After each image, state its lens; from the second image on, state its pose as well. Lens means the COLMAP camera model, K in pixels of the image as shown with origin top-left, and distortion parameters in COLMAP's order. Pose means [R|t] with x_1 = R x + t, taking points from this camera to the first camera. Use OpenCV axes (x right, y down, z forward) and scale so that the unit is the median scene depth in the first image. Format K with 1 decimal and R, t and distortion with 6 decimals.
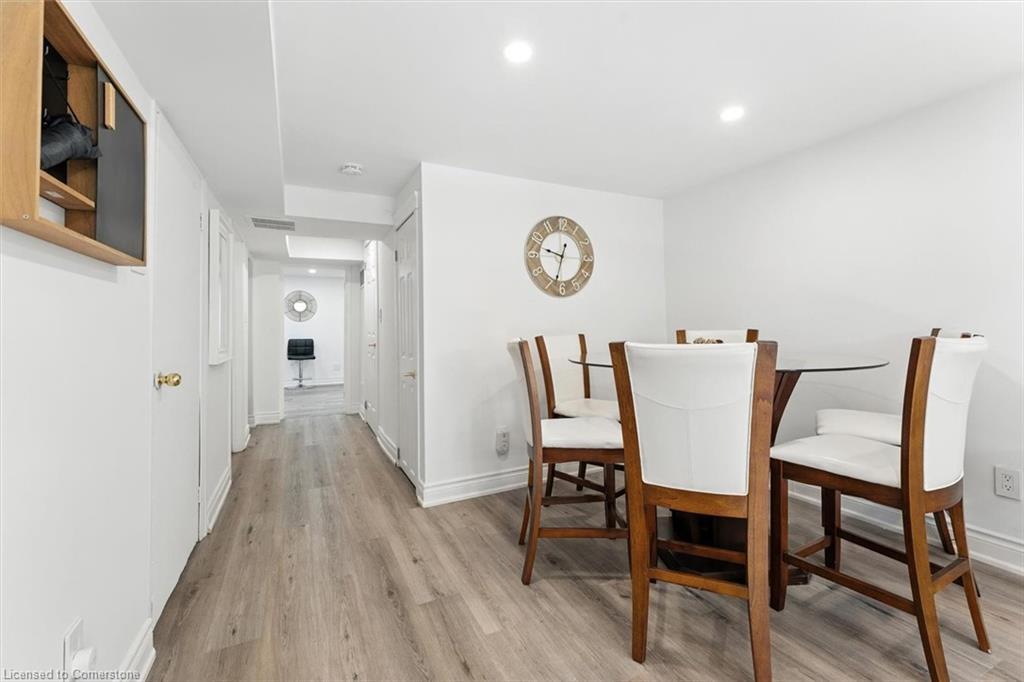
lens RADIAL K [[442.1, 0, 513.7], [0, 442.1, 314.7], [0, 0, 1]] dist [0.000316, 0.000121]
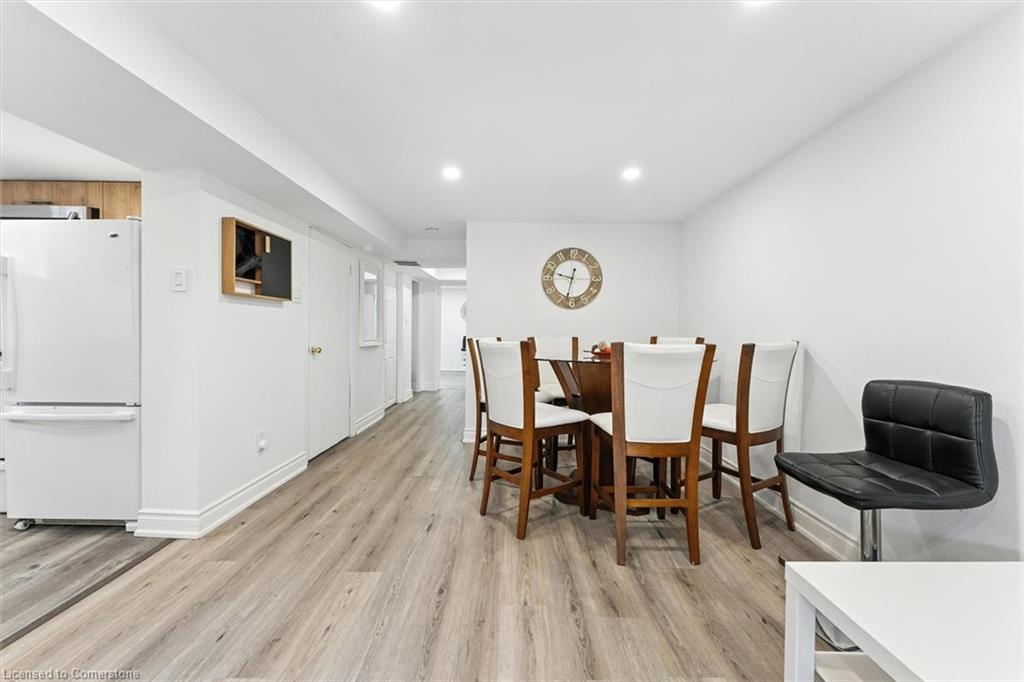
lens RADIAL K [[412.6, 0, 510.8], [0, 412.6, 338.8], [0, 0, 1]] dist [-0.000176, -0.000092]
pose [[0.892528, 0.033121, -0.449774, 0.517002], [-0.011007, 0.998602, 0.051693, -0.013318], [0.450857, -0.041187, 0.891645, -0.198351]]
